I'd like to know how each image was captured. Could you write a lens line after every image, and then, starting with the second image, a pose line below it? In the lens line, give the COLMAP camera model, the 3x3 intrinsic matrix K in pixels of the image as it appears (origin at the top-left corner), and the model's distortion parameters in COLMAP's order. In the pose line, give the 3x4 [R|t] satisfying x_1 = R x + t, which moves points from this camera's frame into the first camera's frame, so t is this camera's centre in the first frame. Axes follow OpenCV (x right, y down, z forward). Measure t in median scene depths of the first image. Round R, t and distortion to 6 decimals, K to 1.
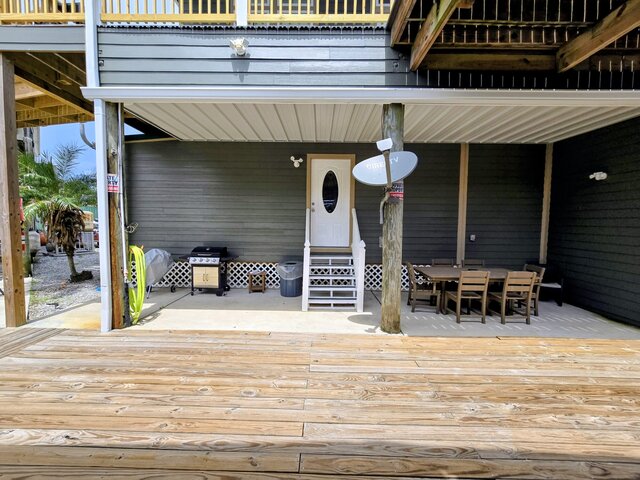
lens RADIAL K [[263.0, 0, 320.0], [0, 263.0, 240.0], [0, 0, 1]] dist [-0.001428, -0.000259]
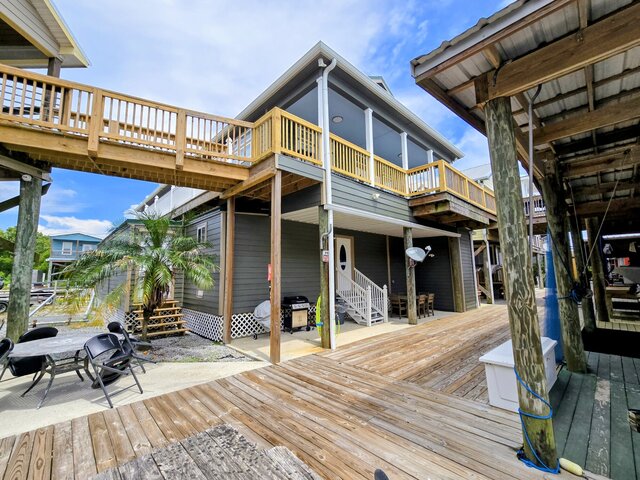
lens RADIAL K [[263.0, 0, 320.0], [0, 263.0, 240.0], [0, 0, 1]] dist [-0.001428, -0.000259]
pose [[0.736270, 0.065078, 0.673551, -1.242594], [0.061054, 0.984917, -0.161901, -0.032295], [-0.673928, 0.160326, 0.721191, -0.128596]]
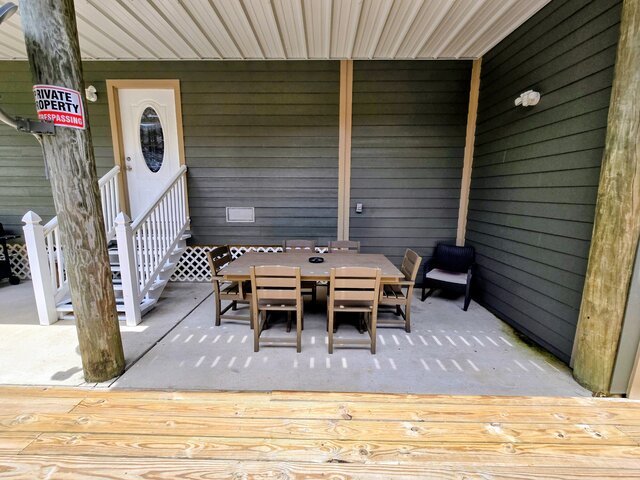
lens RADIAL K [[263.0, 0, 320.0], [0, 263.0, 240.0], [0, 0, 1]] dist [-0.001428, -0.000259]
pose [[0.999989, -0.003750, -0.002915, 0.493587], [0.004034, 0.994514, 0.104526, 0.002878], [0.002507, -0.104537, 0.994518, 0.318014]]
